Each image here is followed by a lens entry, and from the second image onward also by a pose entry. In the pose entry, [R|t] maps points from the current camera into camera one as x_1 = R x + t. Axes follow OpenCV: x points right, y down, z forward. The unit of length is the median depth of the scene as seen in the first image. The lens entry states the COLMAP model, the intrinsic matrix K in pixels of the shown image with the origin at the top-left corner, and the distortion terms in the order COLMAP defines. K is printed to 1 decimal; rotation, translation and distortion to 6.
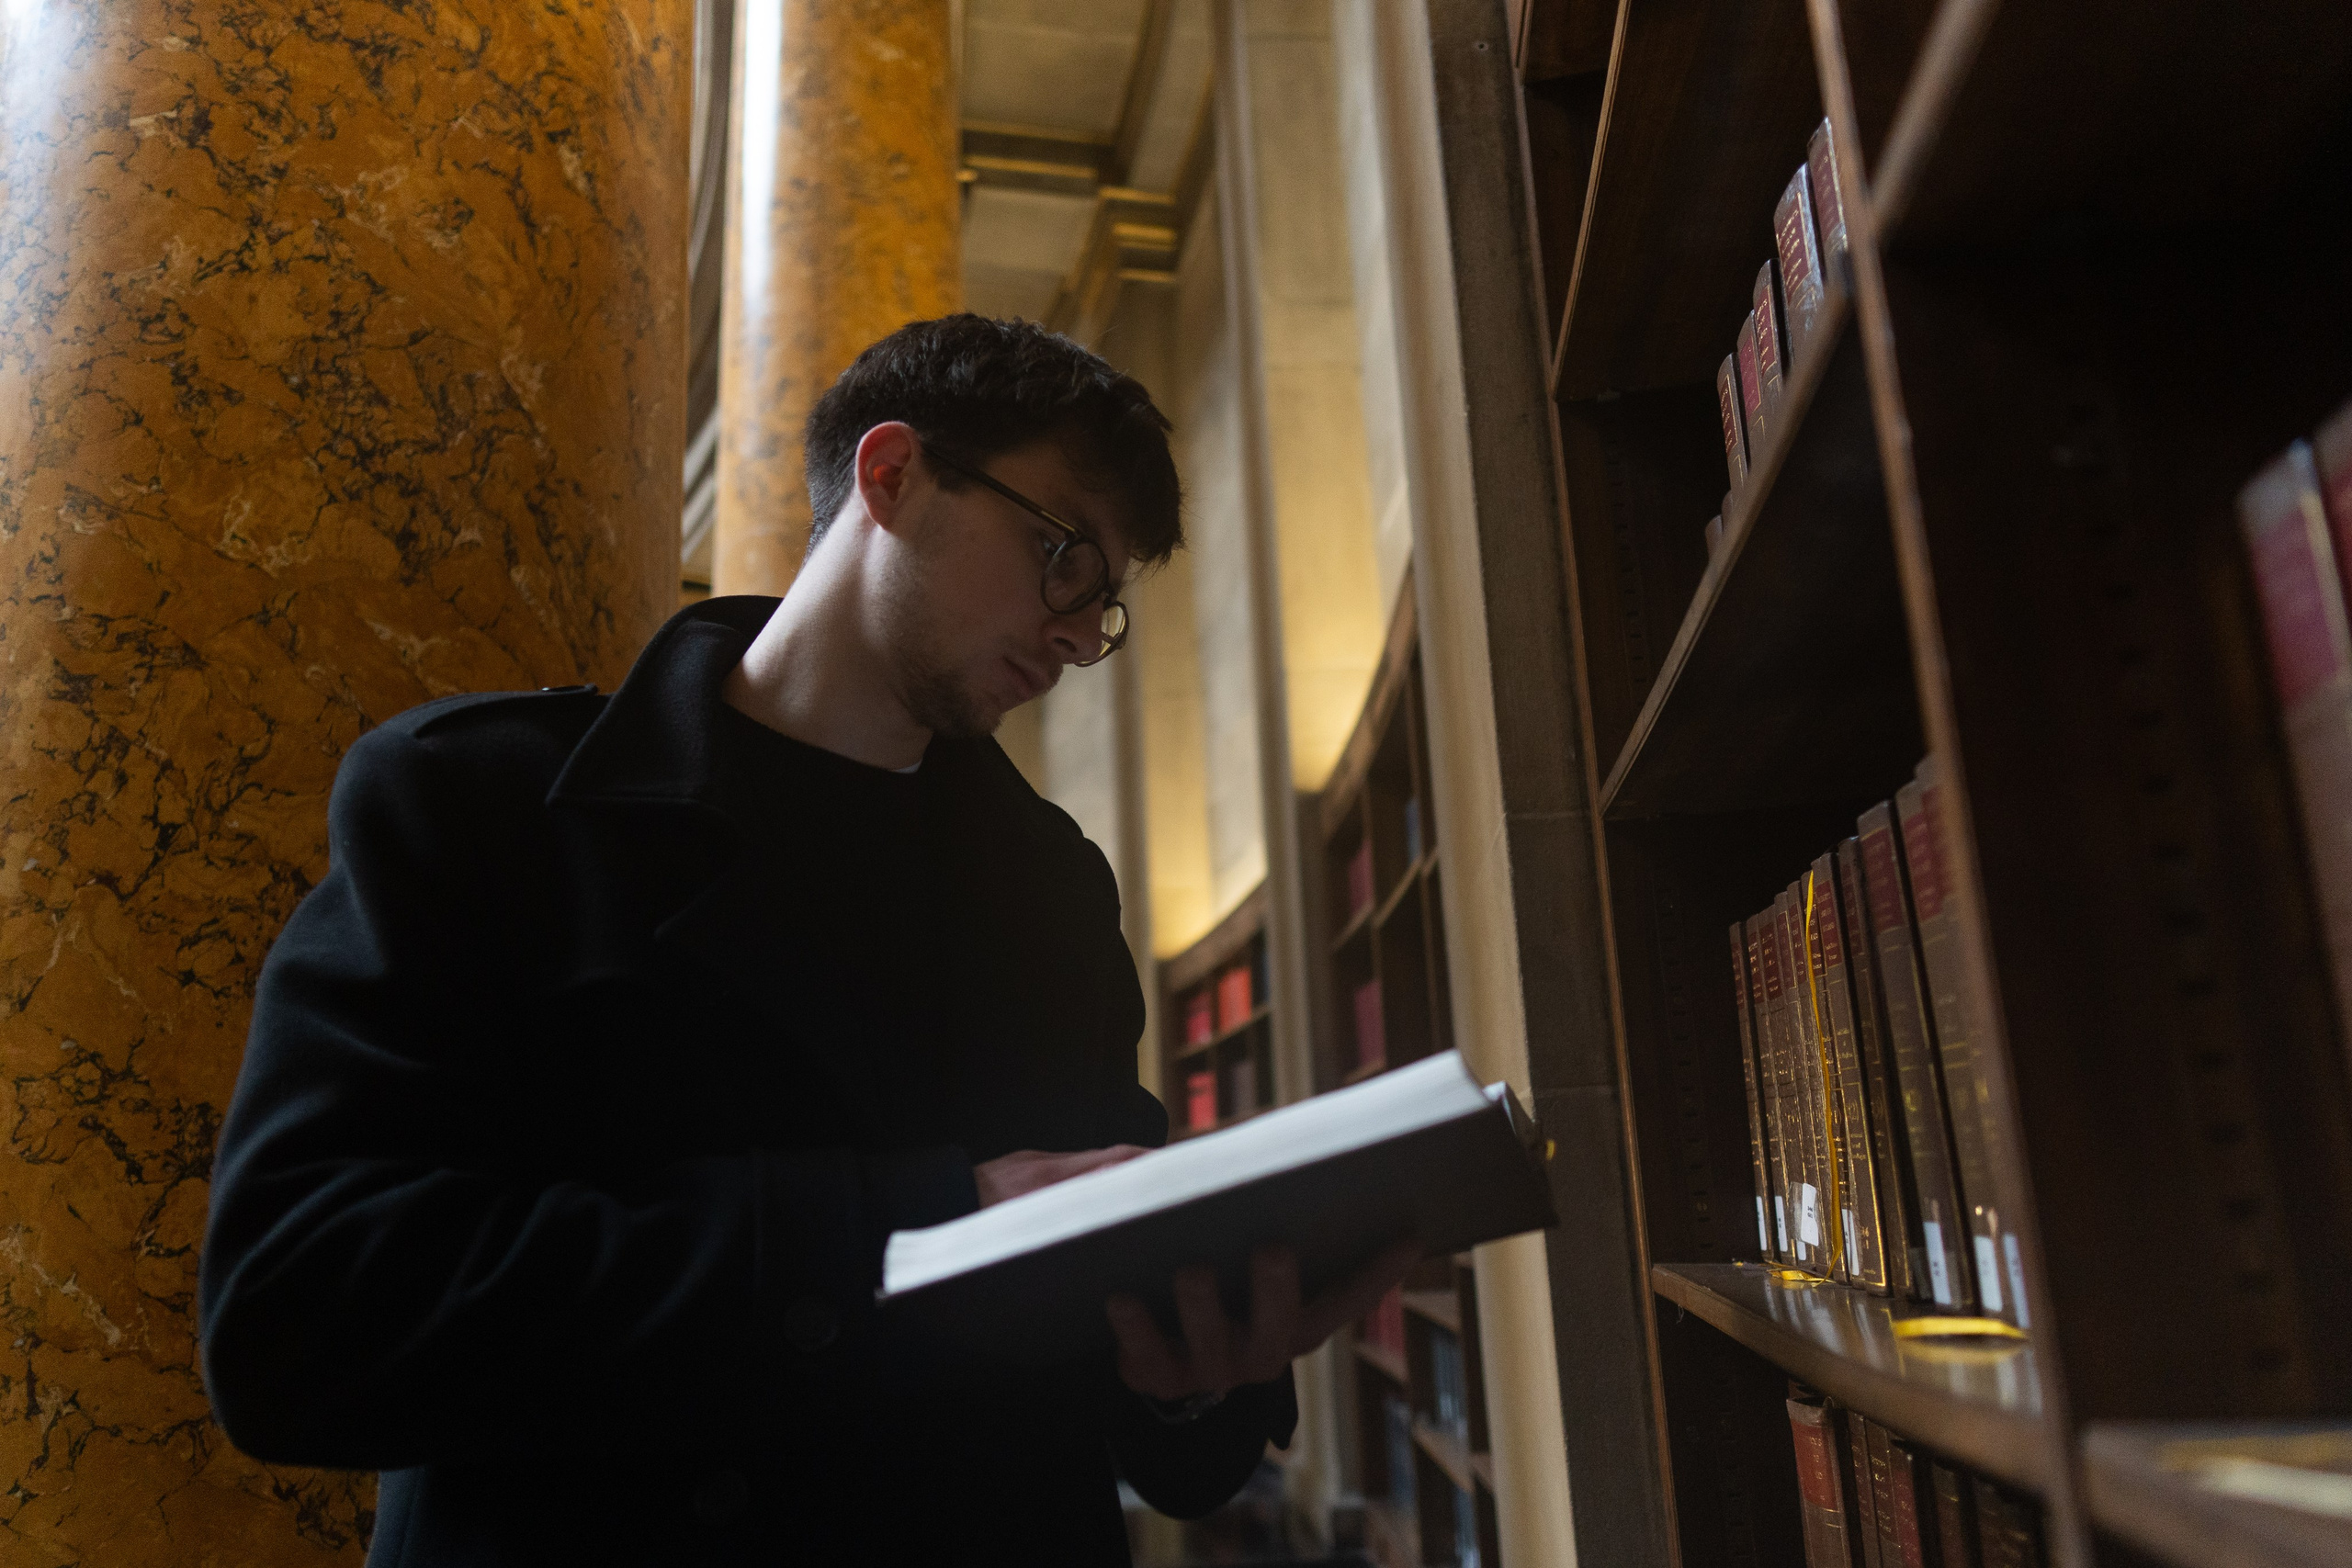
lens RADIAL K [[1638.4, 0, 1169.4], [0, 1638.4, 781.1], [0, 0, 1]] dist [-0.006944, -0.008174]
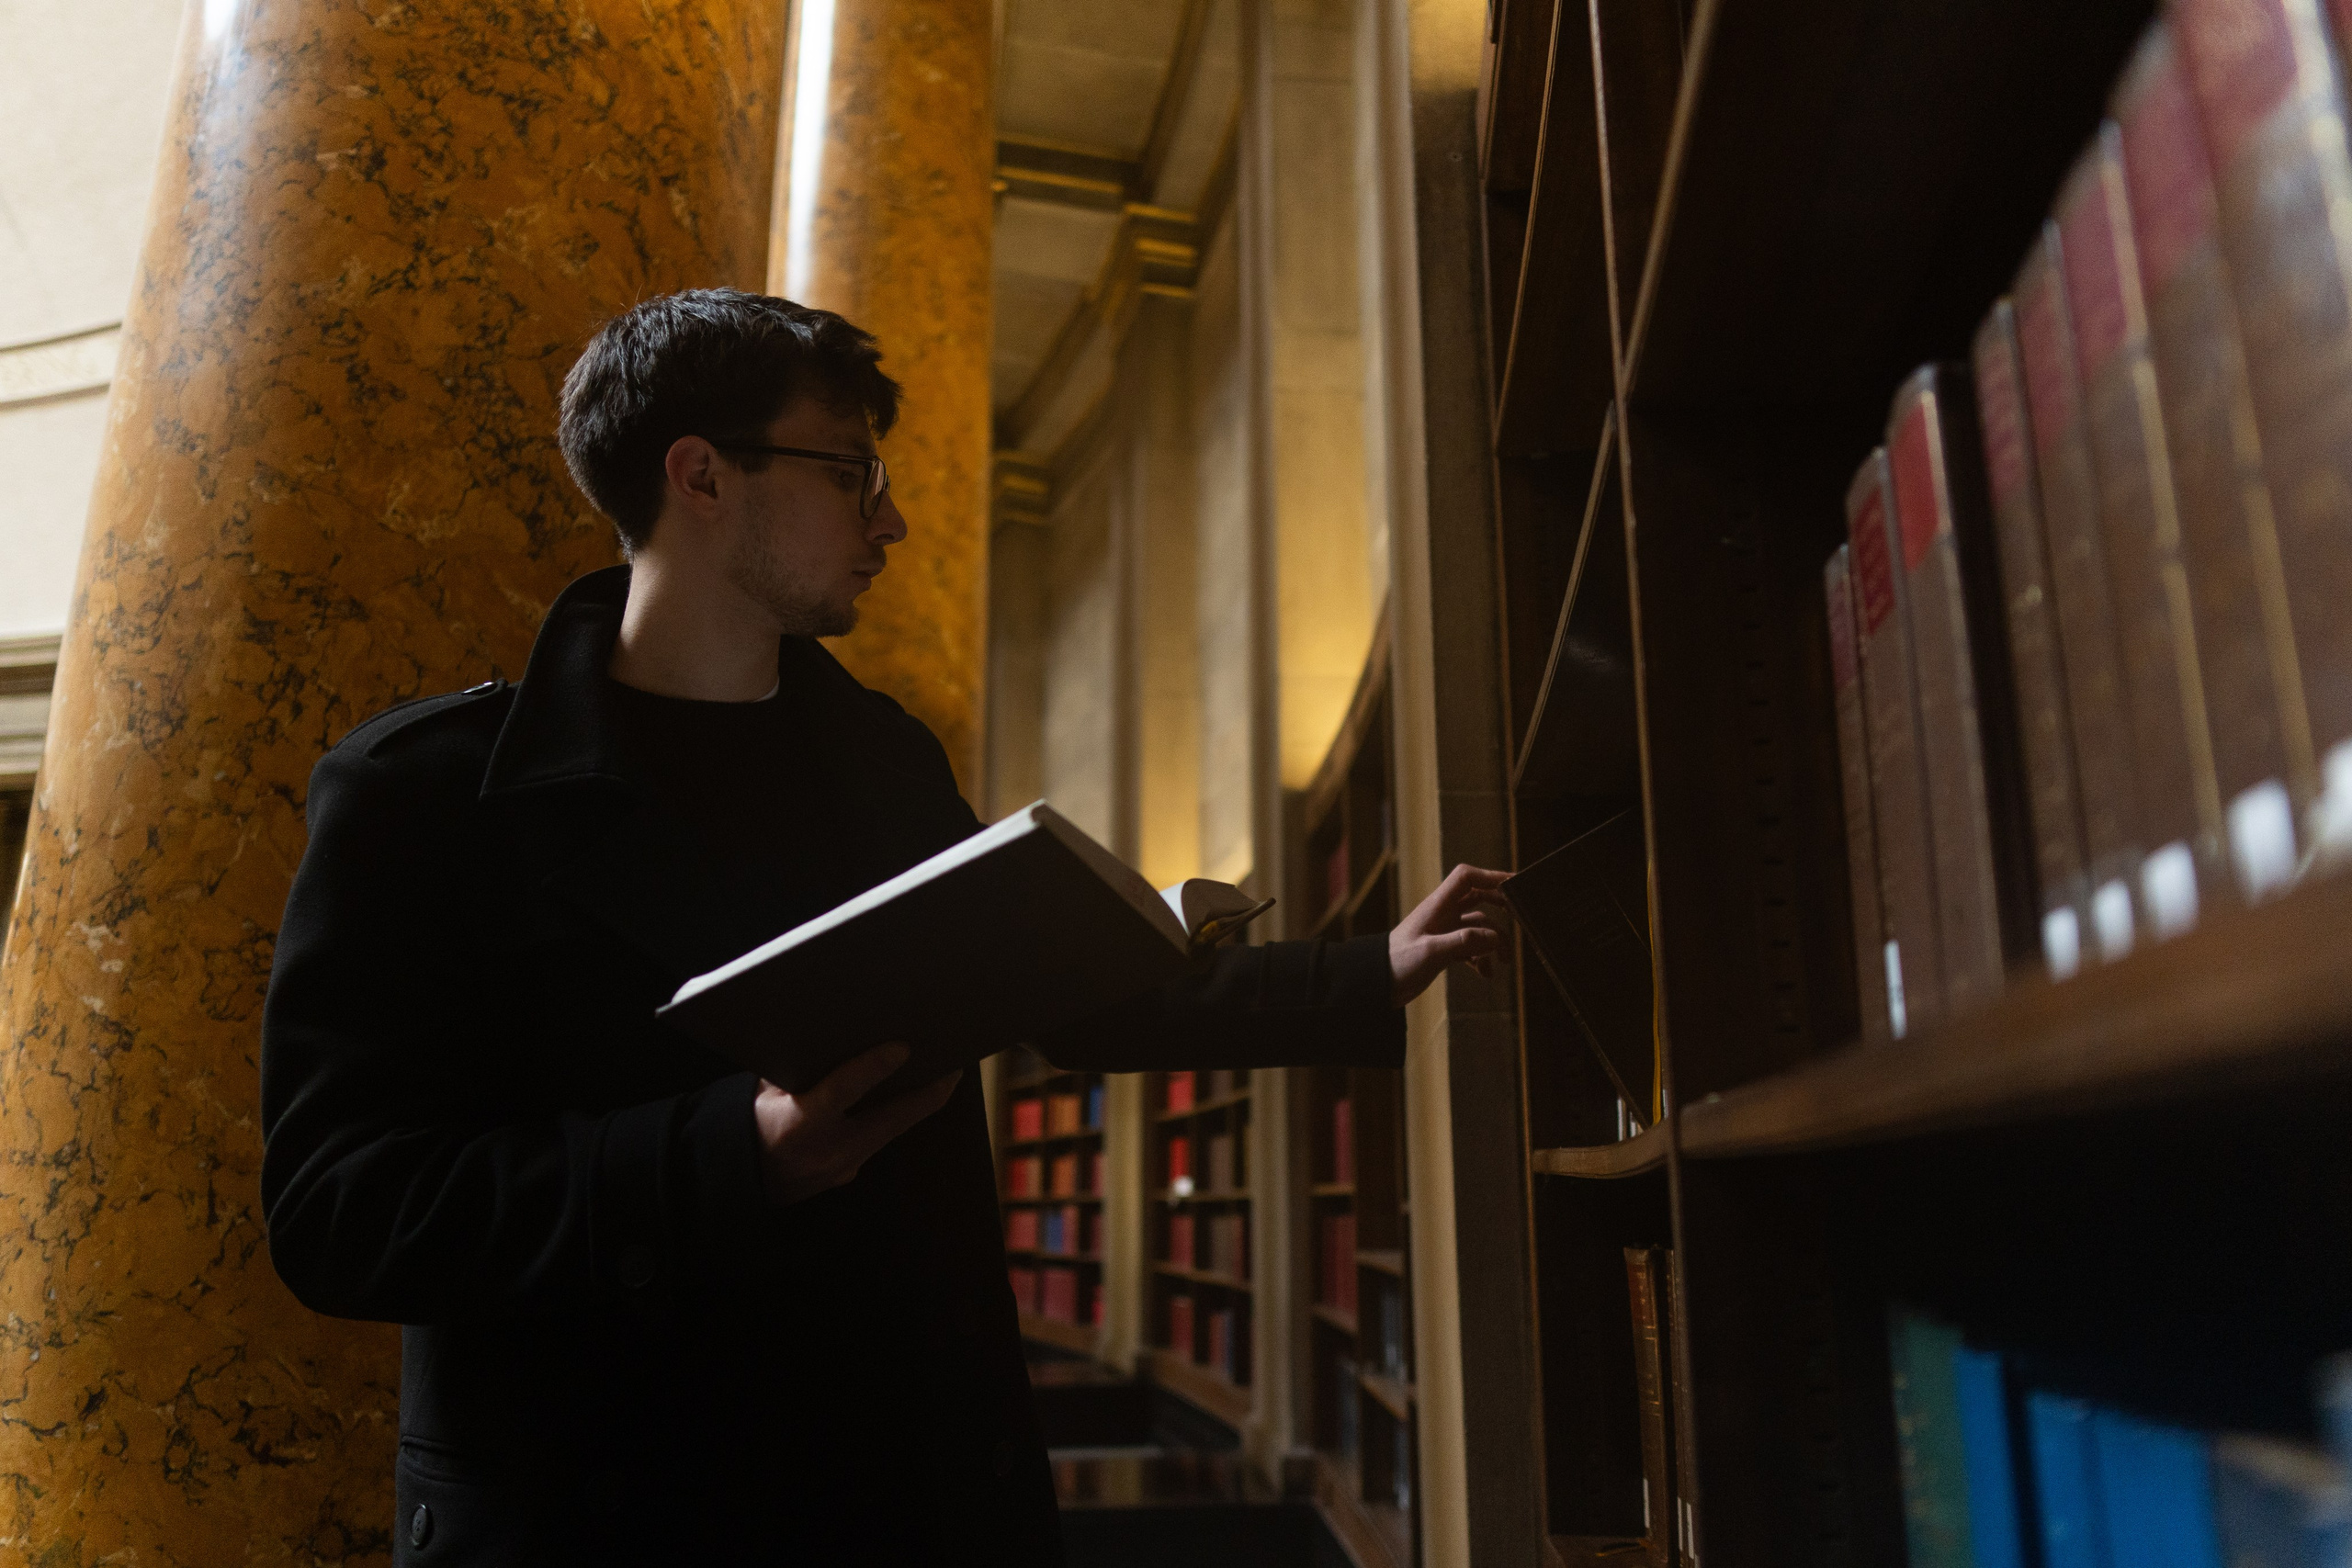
lens RADIAL K [[1638.4, 0, 1169.4], [0, 1638.4, 781.1], [0, 0, 1]] dist [-0.006944, -0.008174]
pose [[0.998803, 0.048786, 0.003396, -0.001185], [-0.048777, 0.998806, -0.002736, 0.021515], [-0.003525, 0.002567, 0.999990, -0.185936]]
